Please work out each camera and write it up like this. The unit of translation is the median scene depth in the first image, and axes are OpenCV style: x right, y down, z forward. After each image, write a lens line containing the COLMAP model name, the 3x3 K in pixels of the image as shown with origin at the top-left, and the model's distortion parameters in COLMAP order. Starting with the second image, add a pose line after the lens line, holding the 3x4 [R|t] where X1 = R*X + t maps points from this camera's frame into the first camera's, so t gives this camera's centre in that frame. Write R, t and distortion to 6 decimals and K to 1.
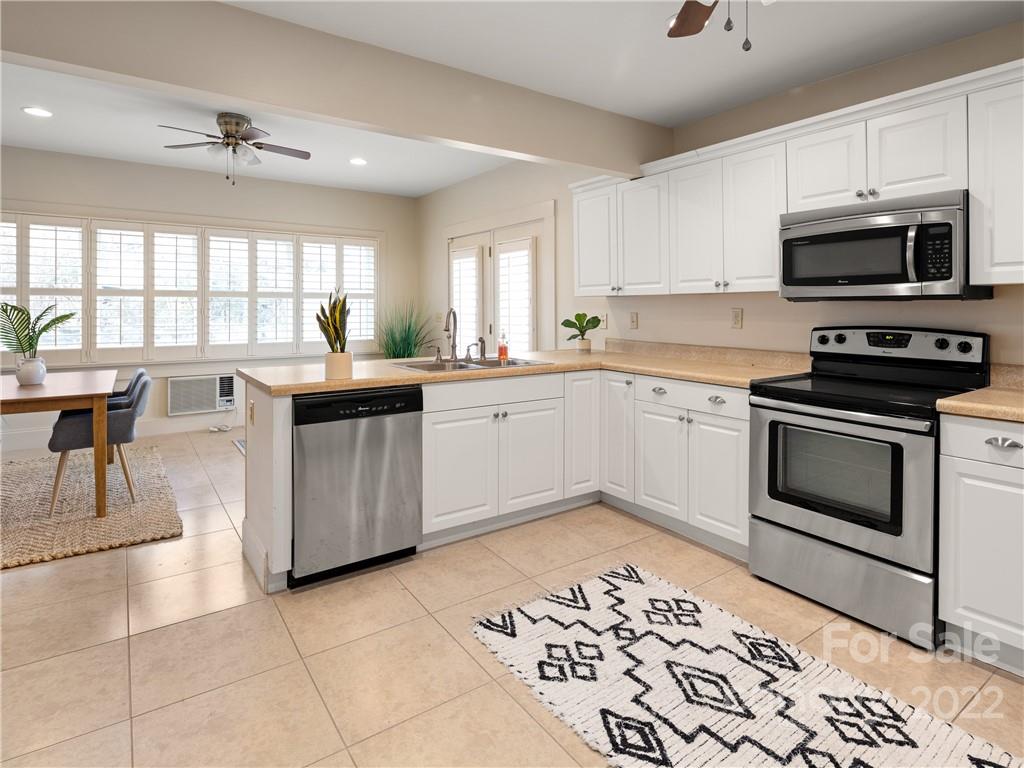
lens RADIAL K [[553.4, 0, 514.0], [0, 553.4, 308.5], [0, 0, 1]] dist [0.000765, -0.001928]
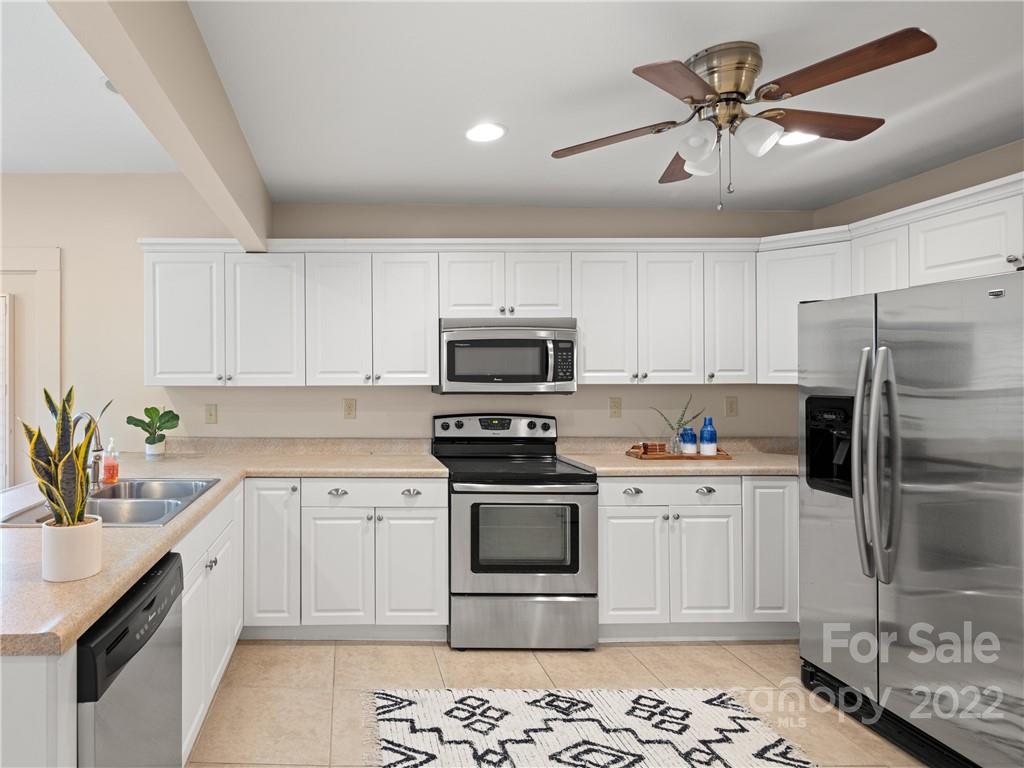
lens RADIAL K [[531.0, 0, 512.0], [0, 531.0, 384.0], [0, 0, 1]] dist [0.000808, -0.000491]
pose [[0.578518, 0.005149, 0.815654, -0.333636], [0.004195, 0.999948, -0.009288, -0.026704], [-0.815659, 0.008795, 0.578466, 0.281998]]
